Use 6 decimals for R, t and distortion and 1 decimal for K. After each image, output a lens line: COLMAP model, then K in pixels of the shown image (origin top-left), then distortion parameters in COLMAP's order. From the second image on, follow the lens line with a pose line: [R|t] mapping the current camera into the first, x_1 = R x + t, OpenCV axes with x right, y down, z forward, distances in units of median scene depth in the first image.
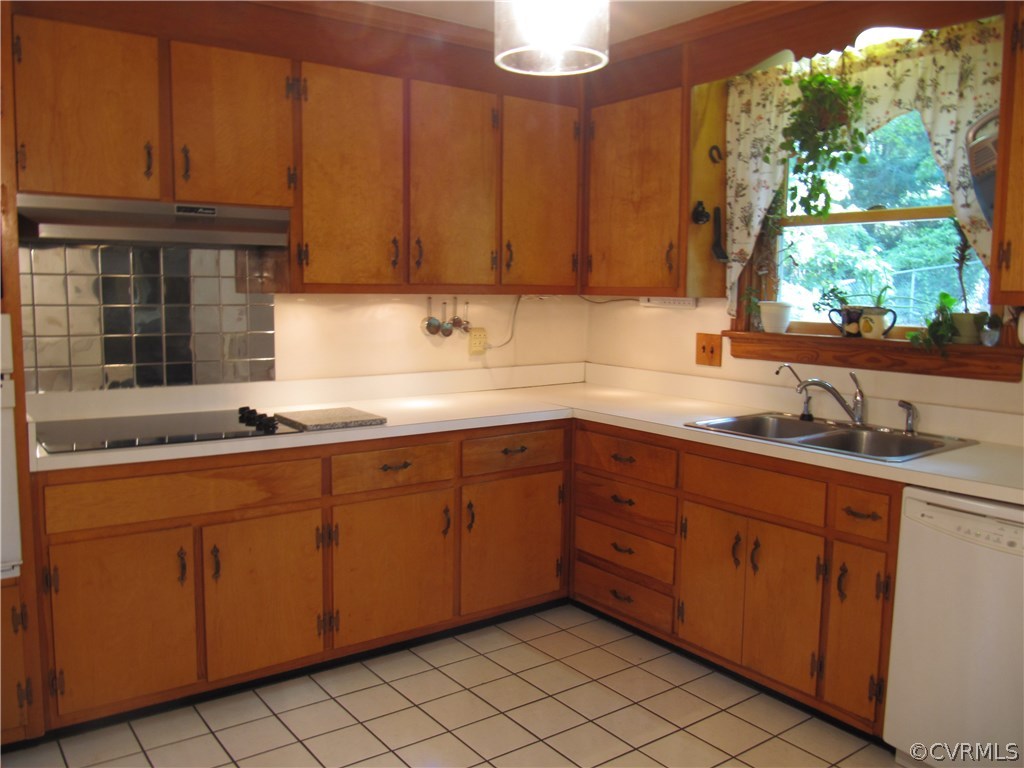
lens RADIAL K [[847.5, 0, 506.9], [0, 847.5, 387.1], [0, 0, 1]] dist [-0.046987, 0.024847]
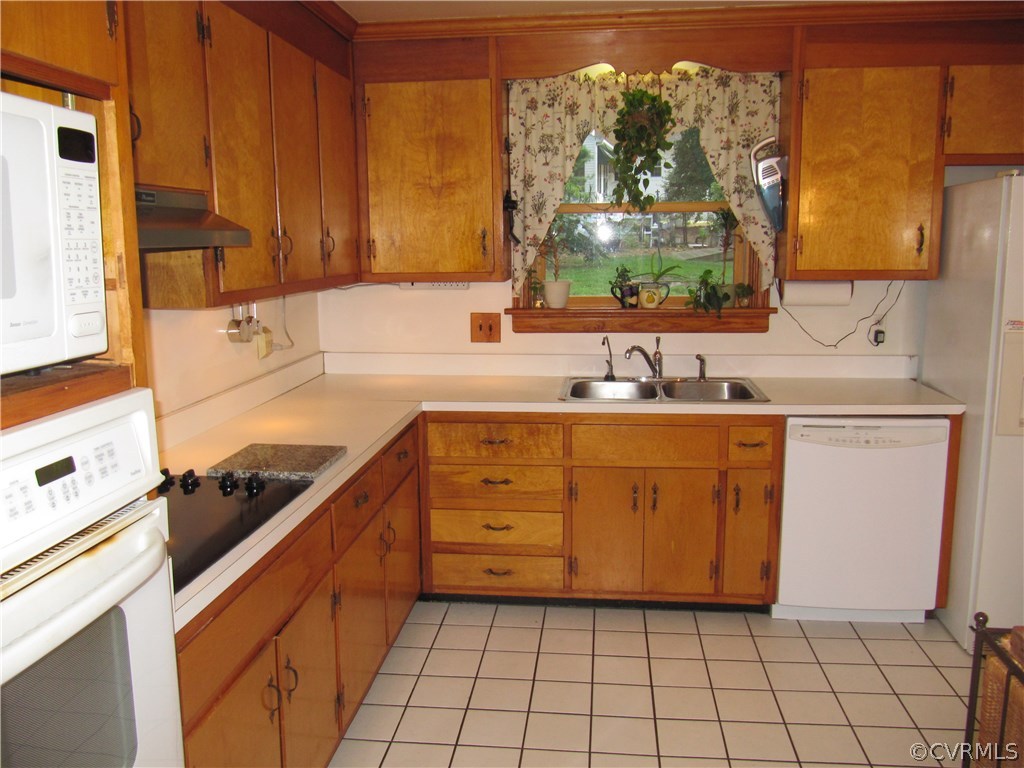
lens RADIAL K [[847.5, 0, 507.1], [0, 847.5, 381.7], [0, 0, 1]] dist [-0.046987, 0.024847]
pose [[0.680101, -0.138562, 0.719905, -0.622677], [0.104675, 0.990269, 0.091712, -0.086125], [-0.725607, 0.012983, 0.687986, 0.295214]]
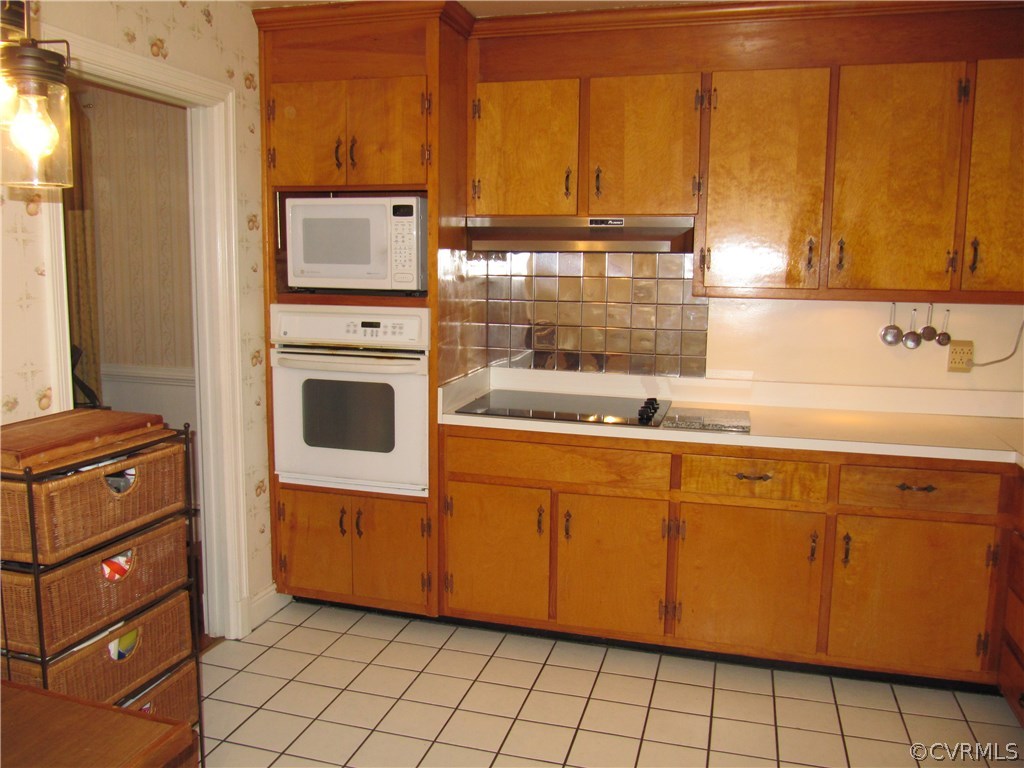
lens RADIAL K [[847.5, 0, 511.8], [0, 847.5, 381.1], [0, 0, 1]] dist [-0.046987, 0.024847]
pose [[0.617781, 0.106023, -0.779170, 0.426175], [-0.094531, 0.993696, 0.060263, -0.046538], [0.780647, 0.036427, 0.623910, 0.166980]]
